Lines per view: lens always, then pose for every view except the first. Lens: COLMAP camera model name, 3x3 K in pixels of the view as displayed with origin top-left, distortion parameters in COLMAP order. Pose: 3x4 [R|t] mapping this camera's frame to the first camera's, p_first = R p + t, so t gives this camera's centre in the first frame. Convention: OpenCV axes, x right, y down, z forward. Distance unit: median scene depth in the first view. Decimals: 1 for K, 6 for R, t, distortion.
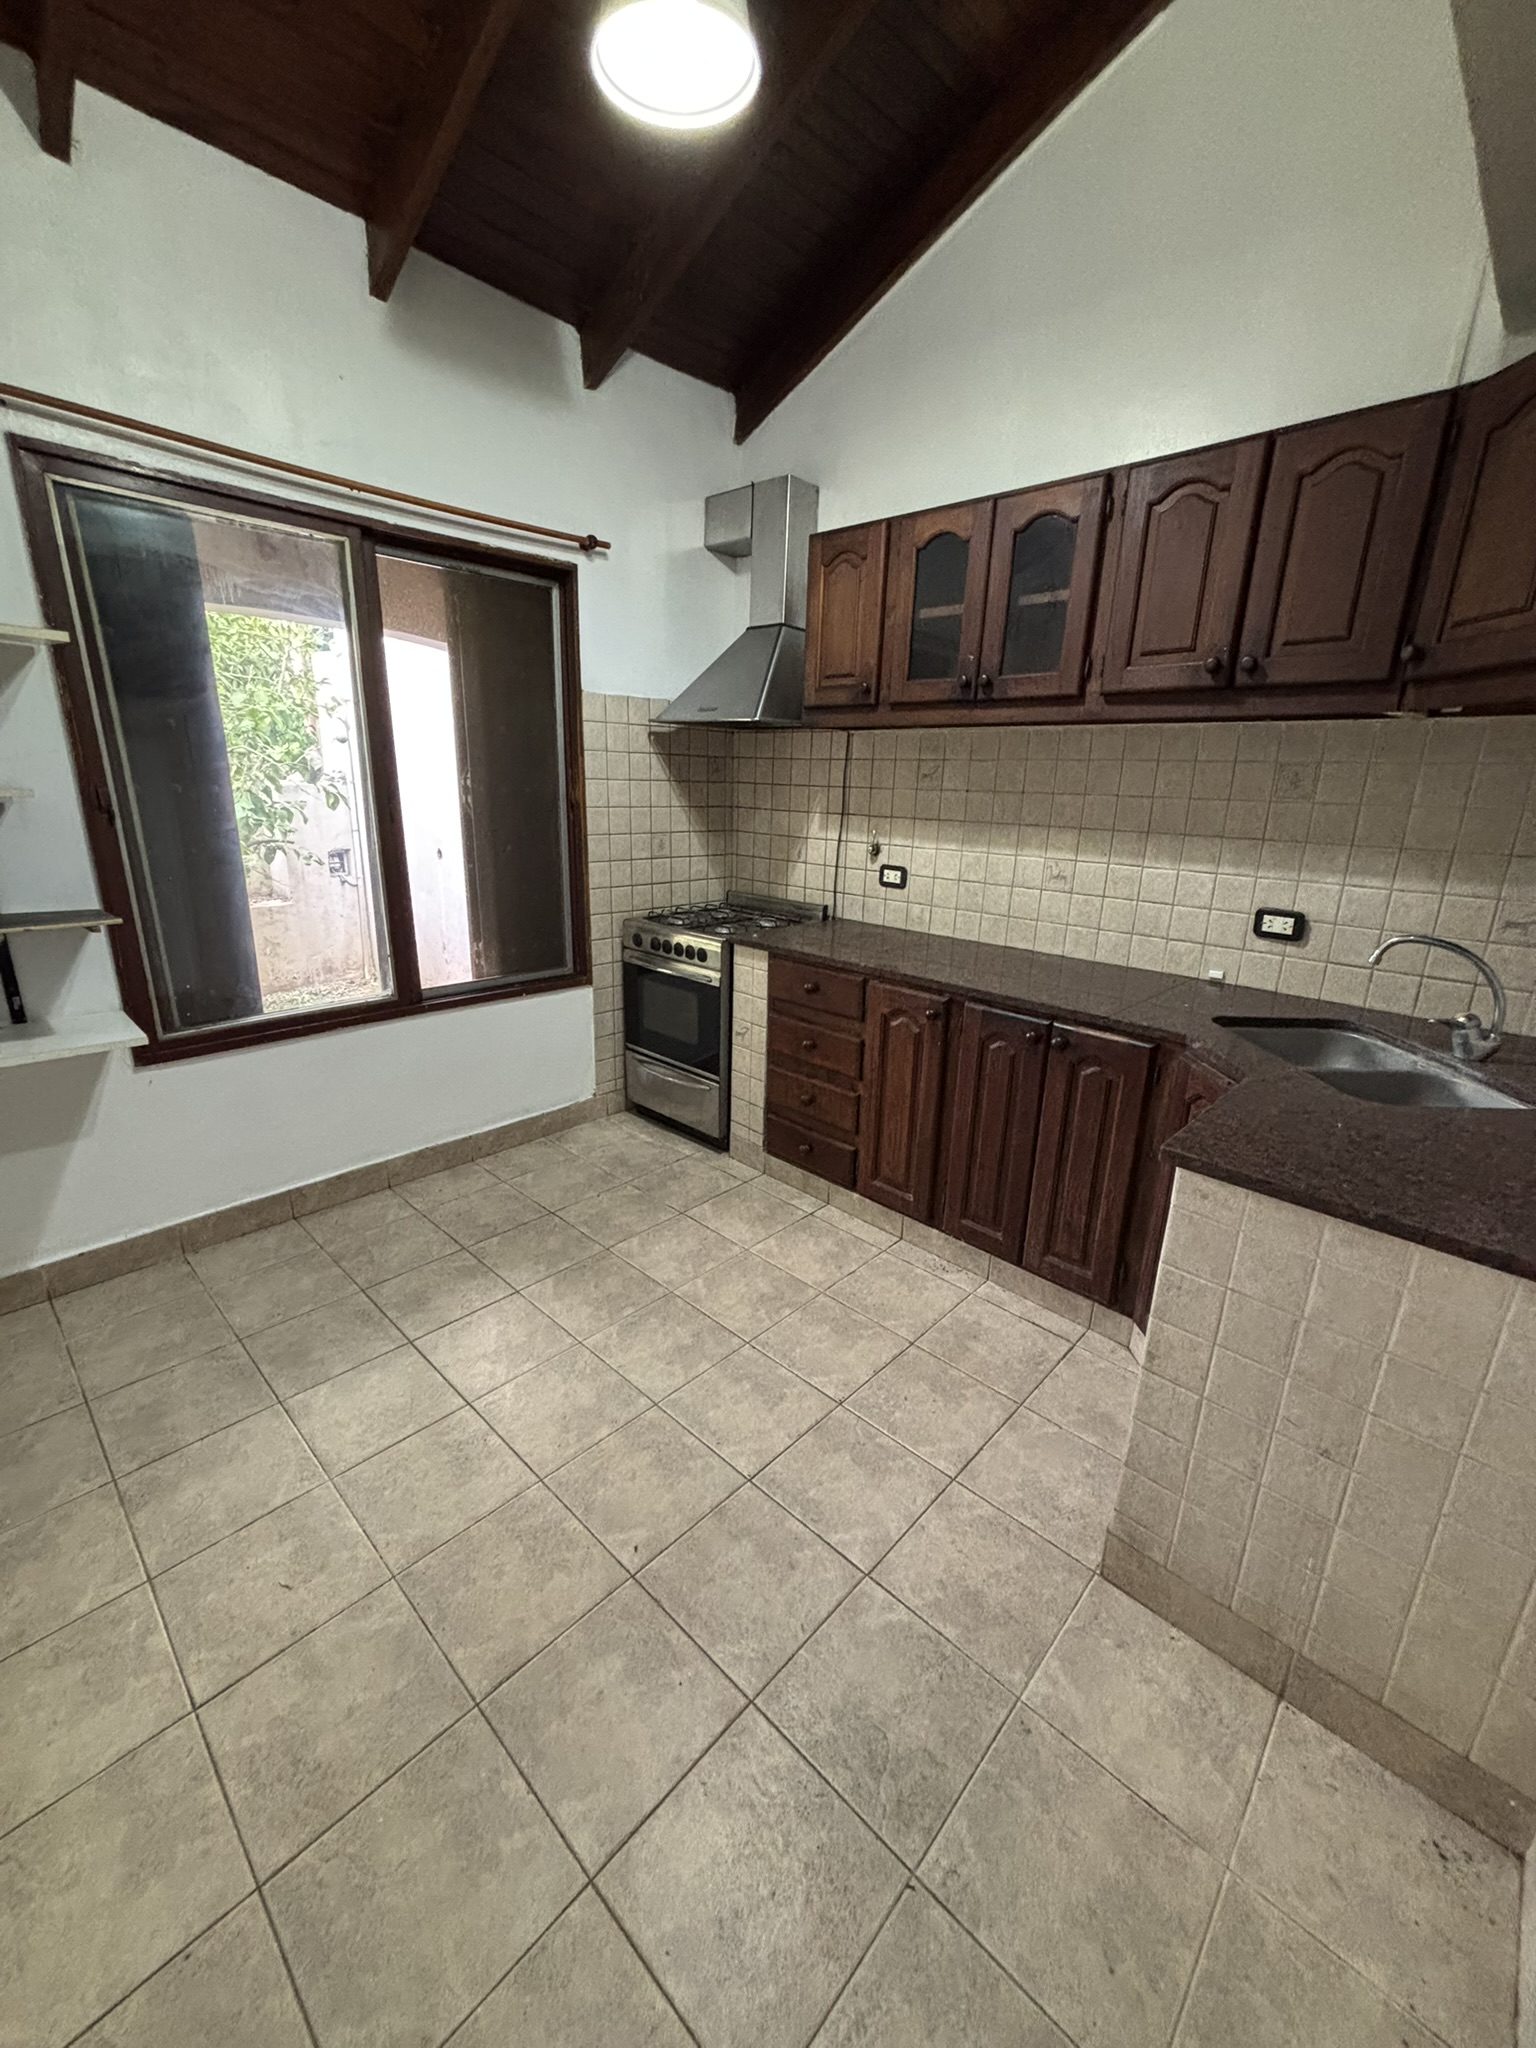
lens RADIAL K [[820.1, 0, 767.3], [0, 820.1, 1020.3], [0, 0, 1]] dist [0.009995, -0.001212]
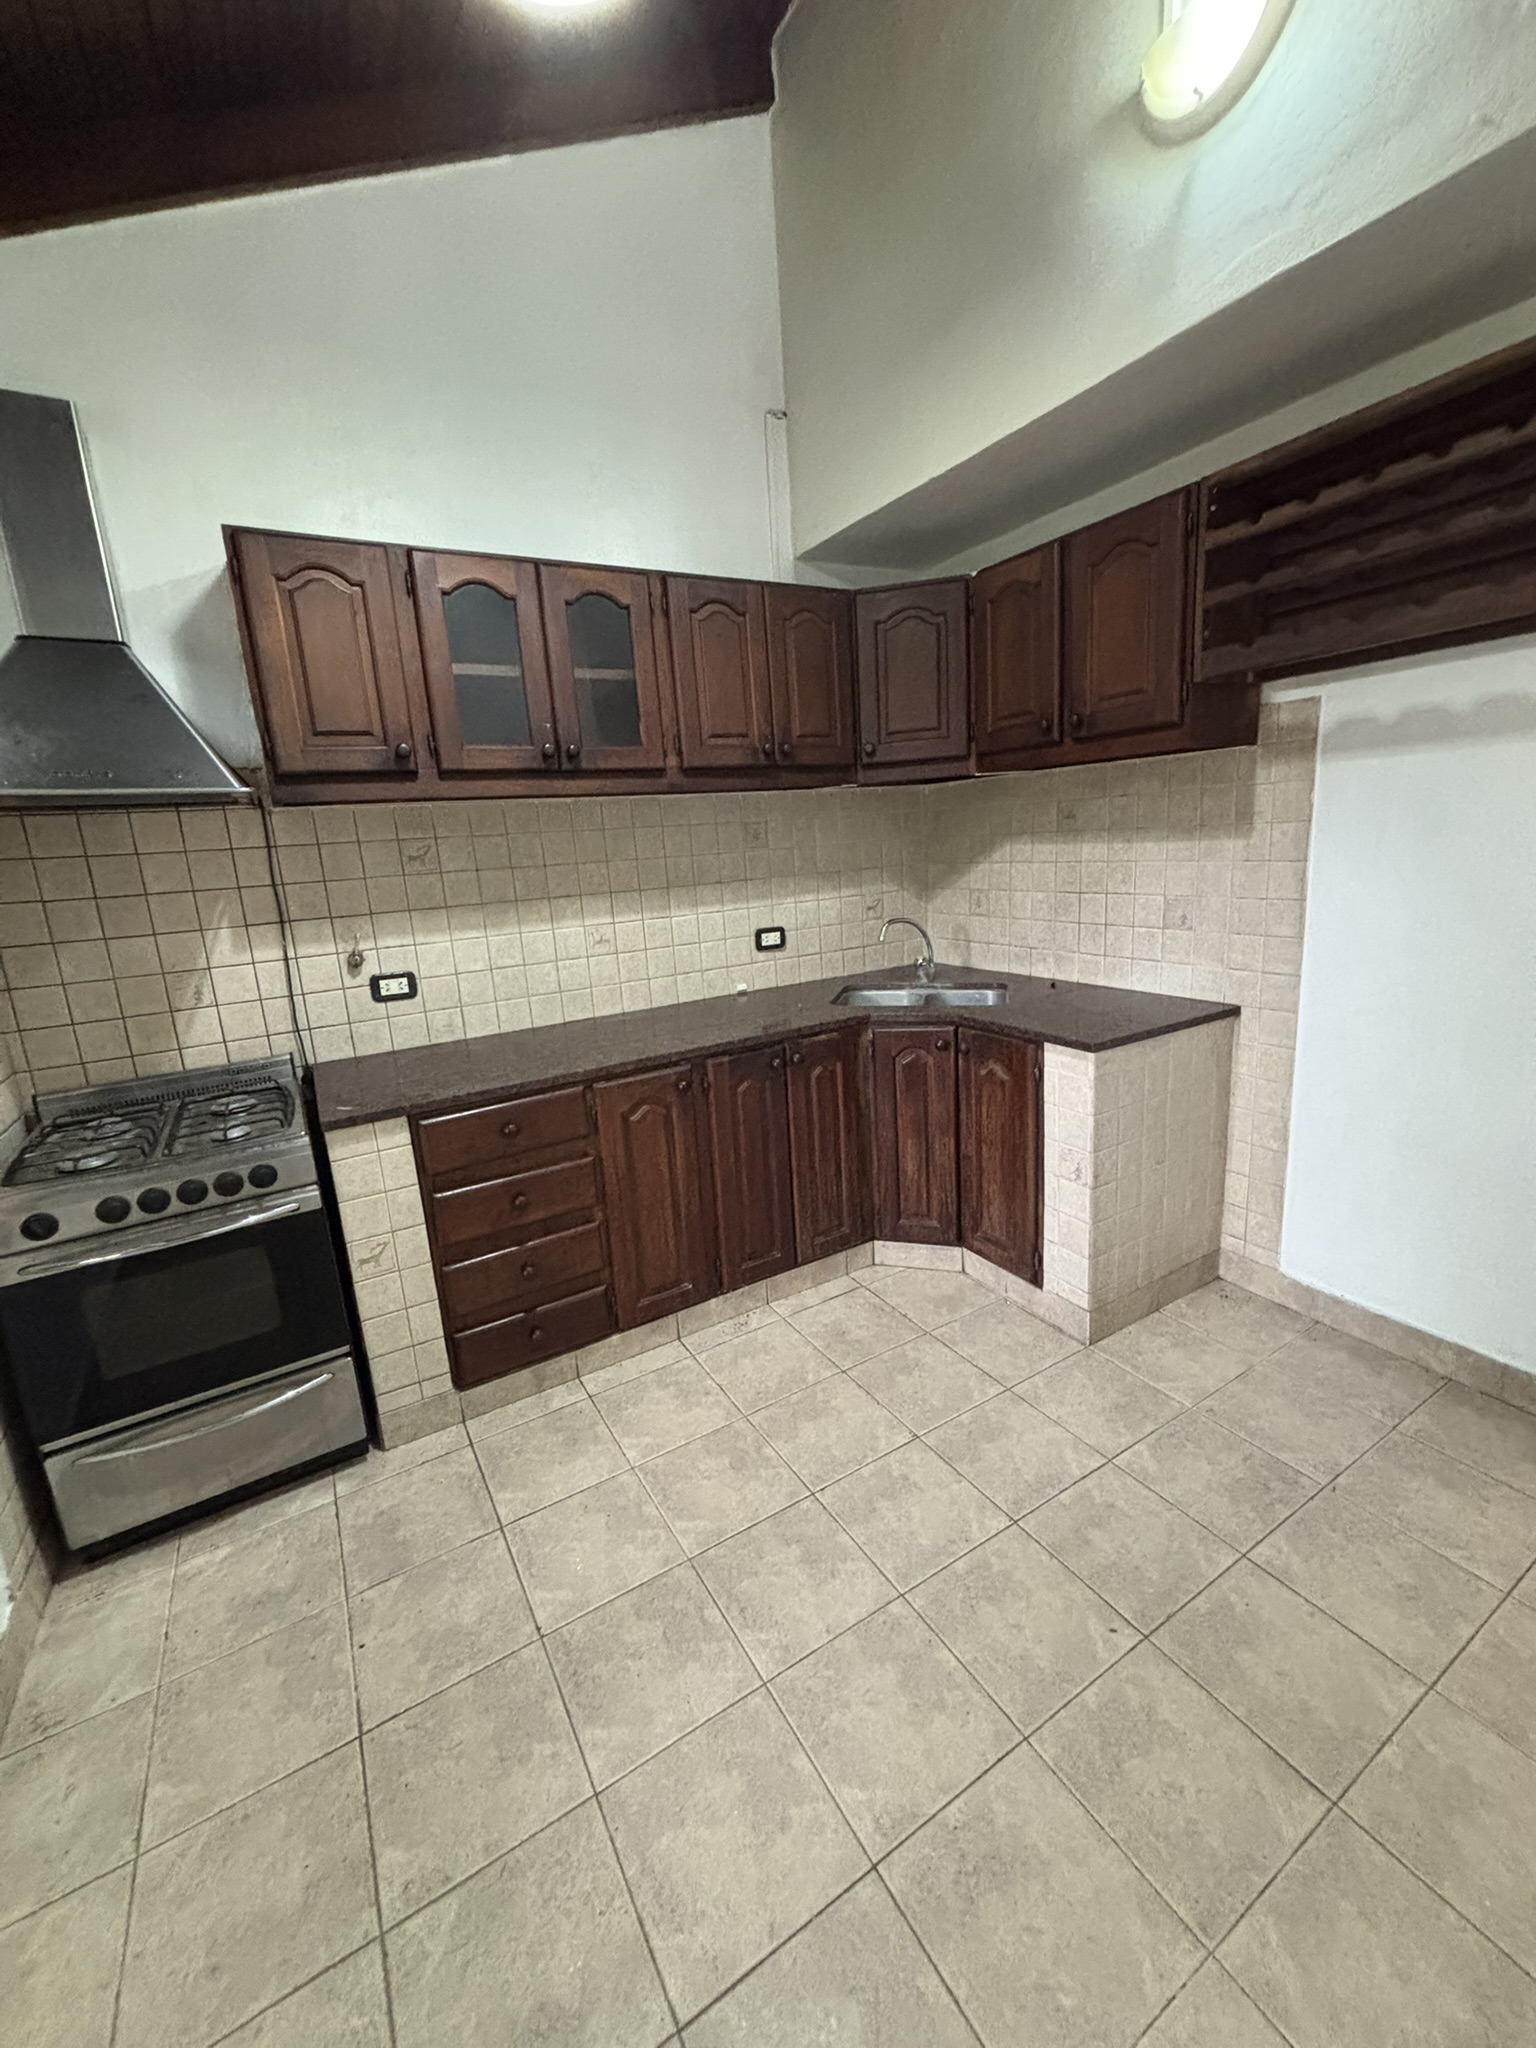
lens RADIAL K [[820.1, 0, 770.5], [0, 820.1, 1018.4], [0, 0, 1]] dist [0.009995, -0.001212]
pose [[0.266310, -0.249202, 0.931116, -0.589715], [0.339348, 0.928394, 0.151416, -0.174736], [-0.902176, 0.275649, 0.331807, 0.515391]]
